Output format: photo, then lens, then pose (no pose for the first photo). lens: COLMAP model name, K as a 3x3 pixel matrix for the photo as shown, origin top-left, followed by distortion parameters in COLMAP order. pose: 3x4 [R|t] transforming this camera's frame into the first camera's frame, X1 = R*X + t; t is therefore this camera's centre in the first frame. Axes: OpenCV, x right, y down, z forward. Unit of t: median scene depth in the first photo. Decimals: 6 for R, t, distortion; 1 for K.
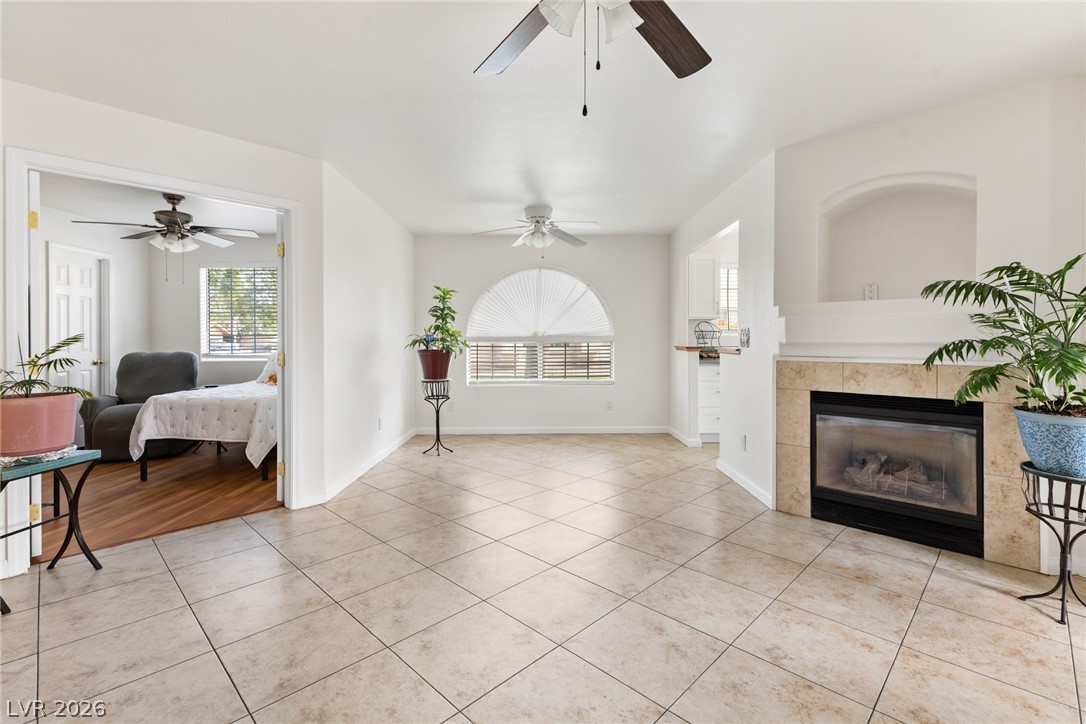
lens RADIAL K [[493.4, 0, 548.4], [0, 493.4, 343.1], [0, 0, 1]] dist [0.002735, 0.000886]
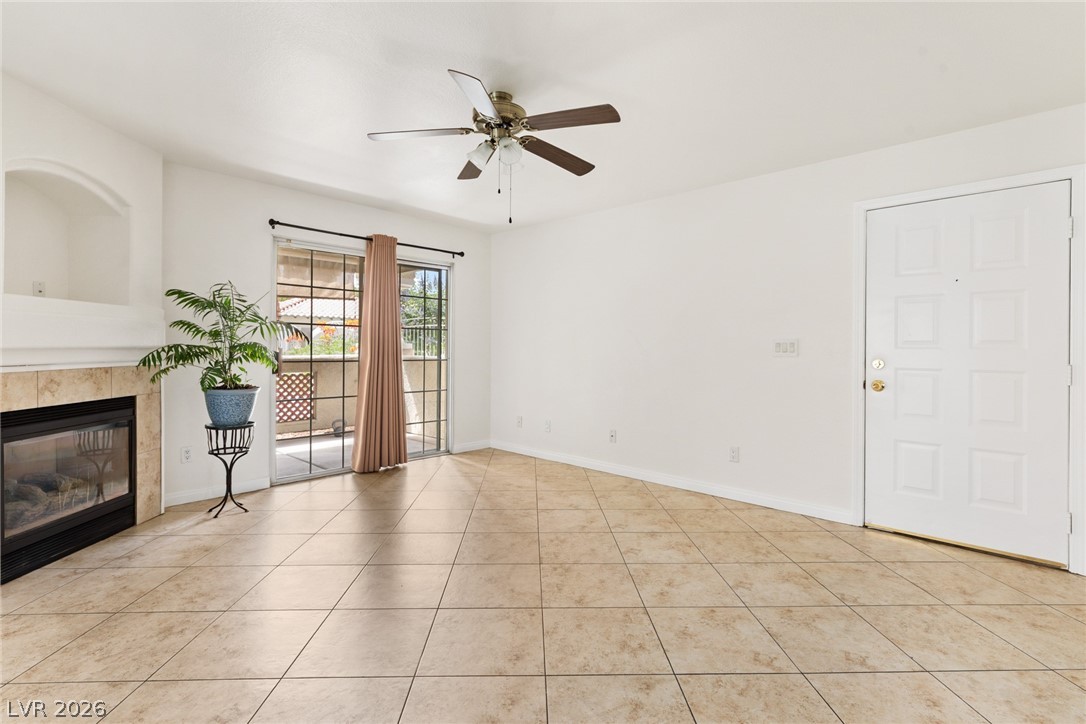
lens RADIAL K [[495.7, 0, 543.0], [0, 495.7, 362.0], [0, 0, 1]] dist [0.005251, 0.000444]
pose [[-0.711477, -0.026358, 0.702215, -0.534977], [0.000660, 0.999271, 0.038178, -0.006546], [-0.702709, 0.027626, -0.710941, 0.916407]]
